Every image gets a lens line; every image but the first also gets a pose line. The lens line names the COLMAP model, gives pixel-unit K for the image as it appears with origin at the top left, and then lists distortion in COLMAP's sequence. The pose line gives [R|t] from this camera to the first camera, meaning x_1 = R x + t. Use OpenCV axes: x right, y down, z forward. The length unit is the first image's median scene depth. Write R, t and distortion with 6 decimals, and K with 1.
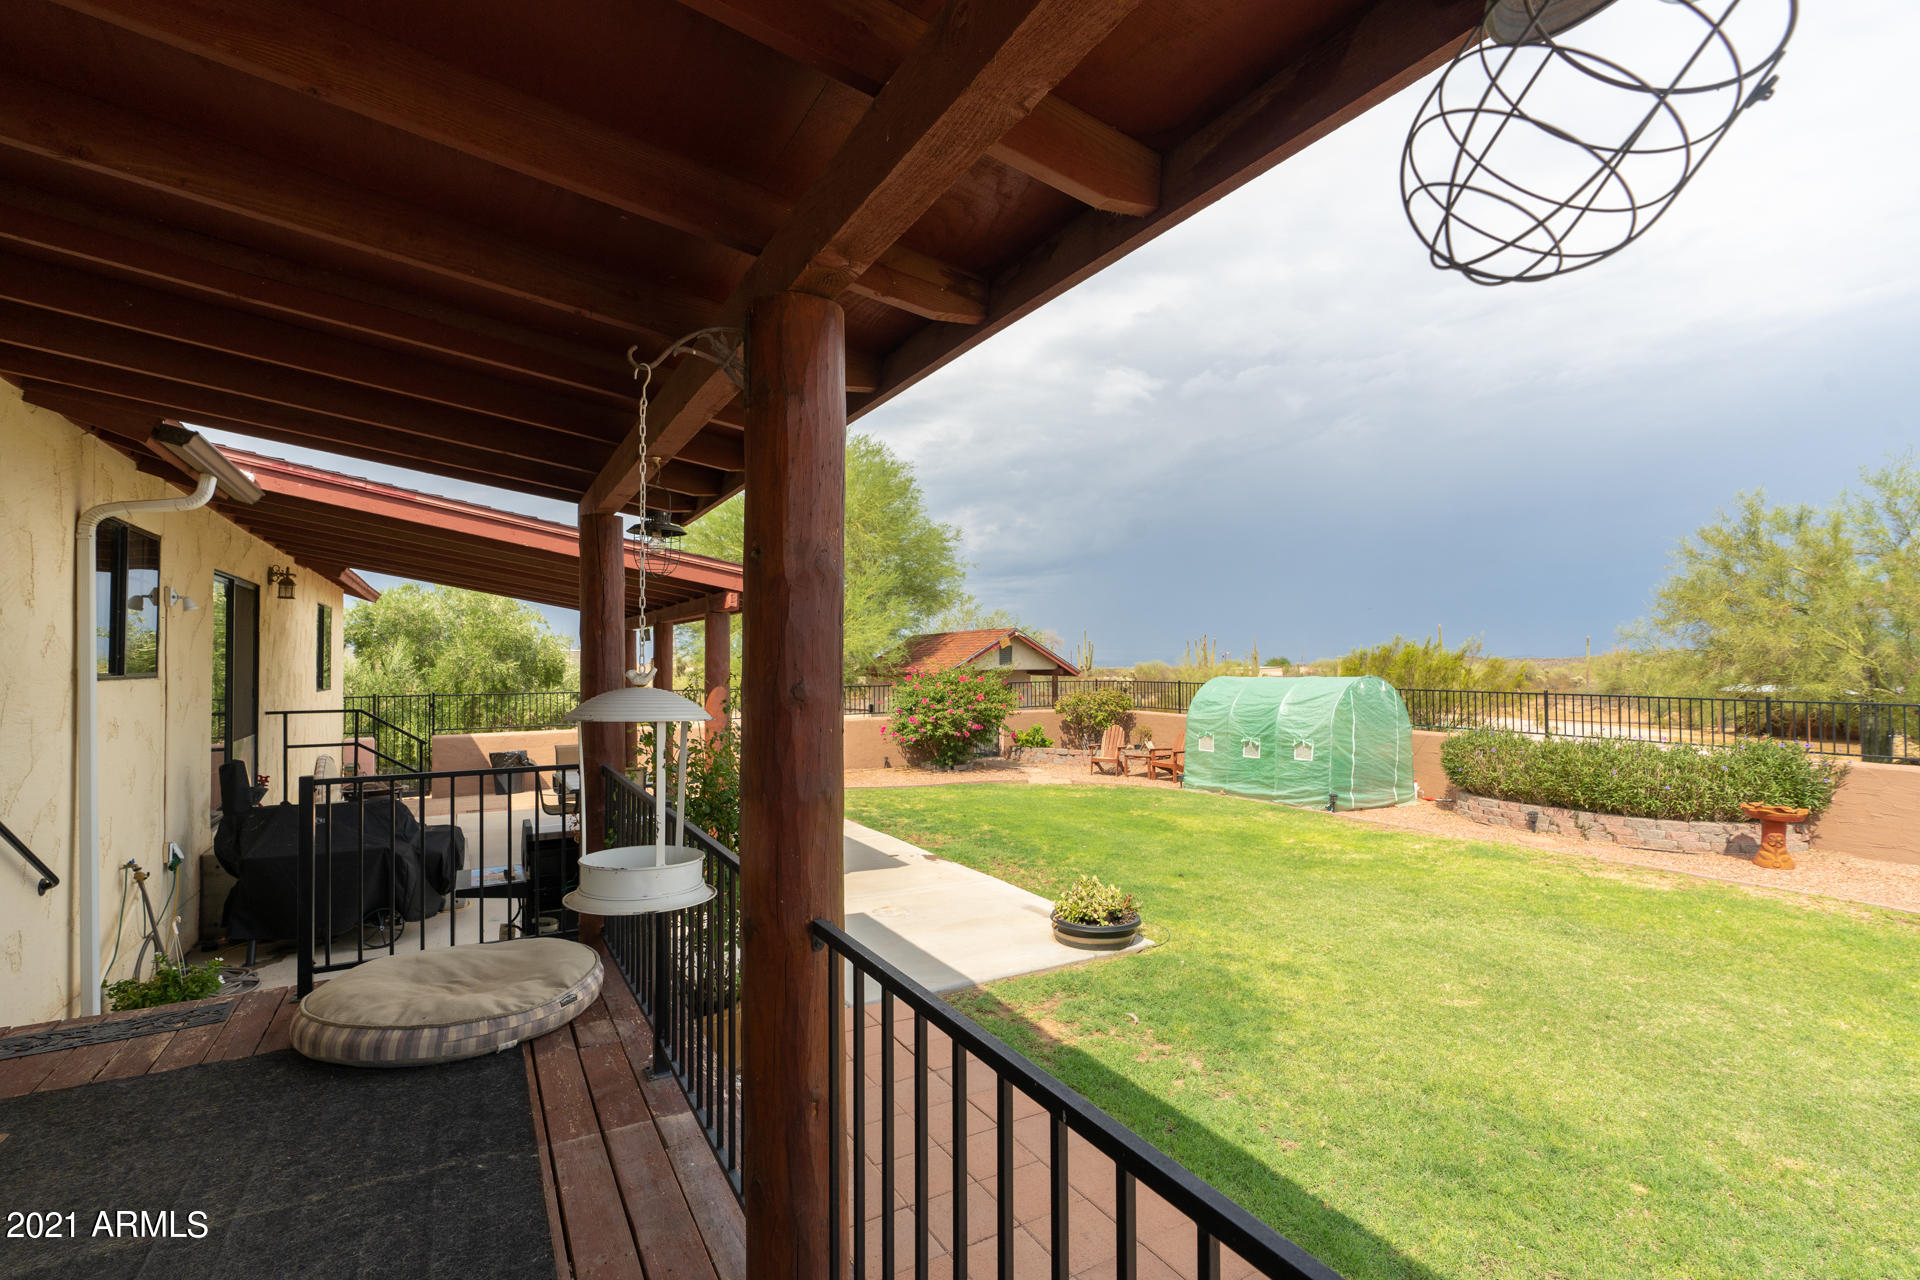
lens RADIAL K [[866.8, 0, 960.9], [0, 866.8, 641.9], [0, 0, 1]] dist [-0.010680, 0.004299]
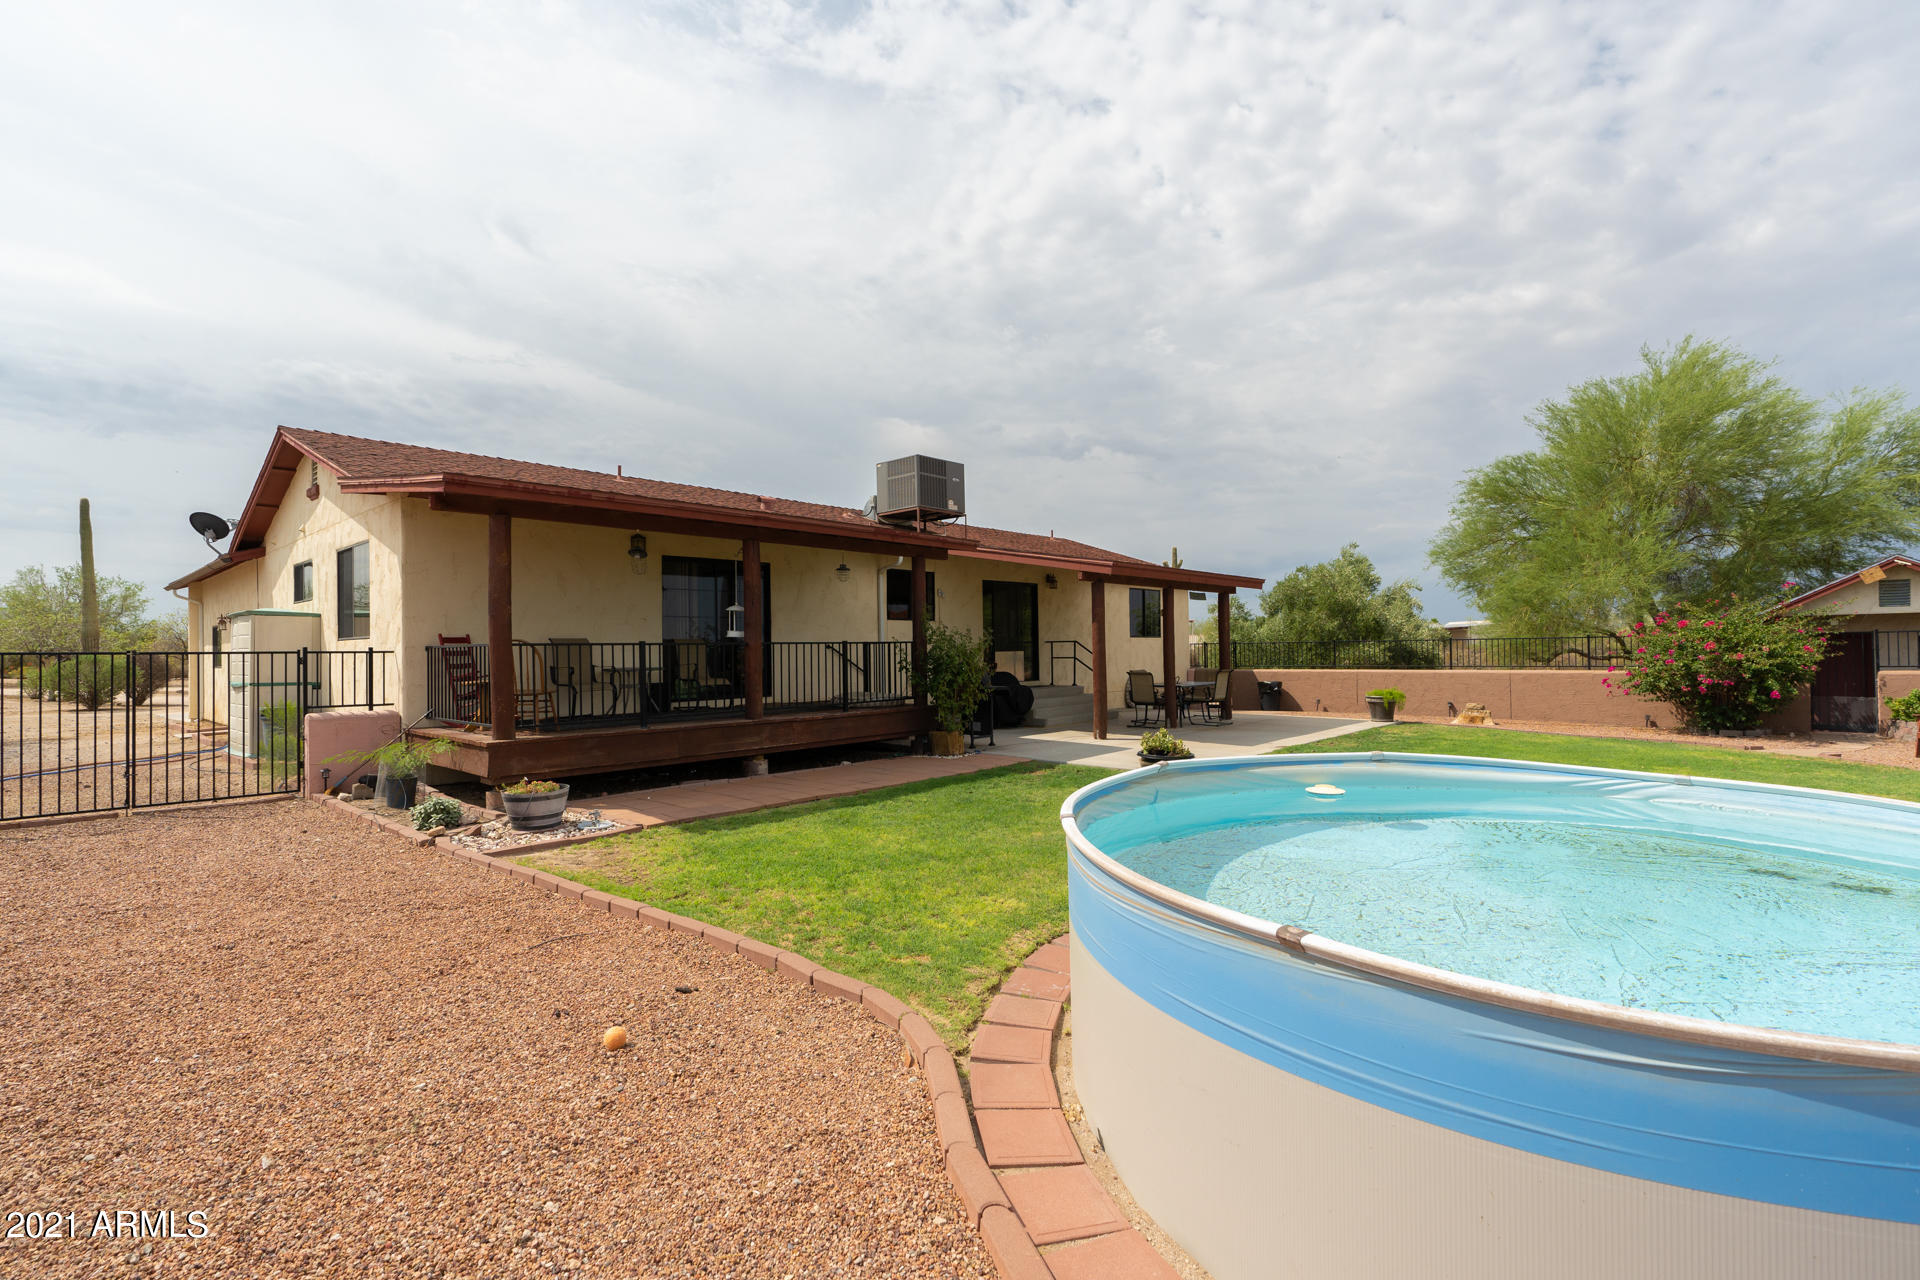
lens RADIAL K [[866.8, 0, 969.3], [0, 866.8, 639.9], [0, 0, 1]] dist [-0.010680, 0.004299]
pose [[0.318442, -0.009974, -0.947890, 0.692993], [0.034498, 0.999404, 0.001073, 0.038790], [0.947314, -0.033042, 0.318596, 0.070971]]
